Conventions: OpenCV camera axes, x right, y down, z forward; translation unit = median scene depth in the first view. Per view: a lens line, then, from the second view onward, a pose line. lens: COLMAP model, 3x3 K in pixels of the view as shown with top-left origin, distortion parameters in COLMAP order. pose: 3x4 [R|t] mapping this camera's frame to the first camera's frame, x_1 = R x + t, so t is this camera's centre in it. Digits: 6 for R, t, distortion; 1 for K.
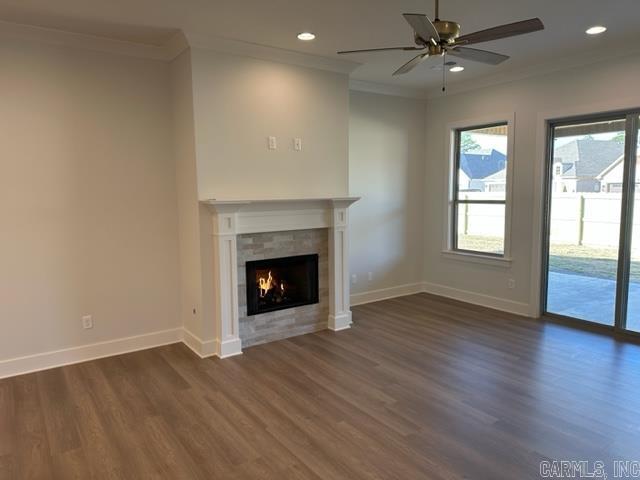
lens RADIAL K [[458.0, 0, 320.1], [0, 458.0, 234.0], [0, 0, 1]] dist [-0.002103, -0.000902]
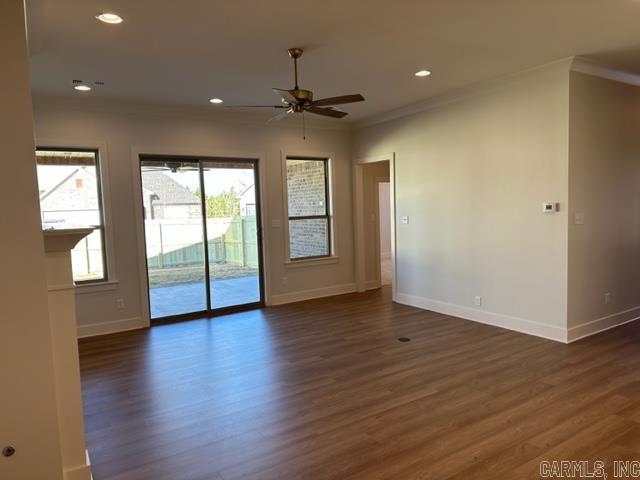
lens RADIAL K [[450.4, 0, 320.0], [0, 450.4, 240.0], [0, 0, 1]] dist [0.022992, -0.002741]
pose [[0.036397, -0.069387, 0.996926, -0.709007], [0.134986, 0.988785, 0.063892, -0.049959], [-0.990179, 0.132245, 0.045355, 0.566171]]
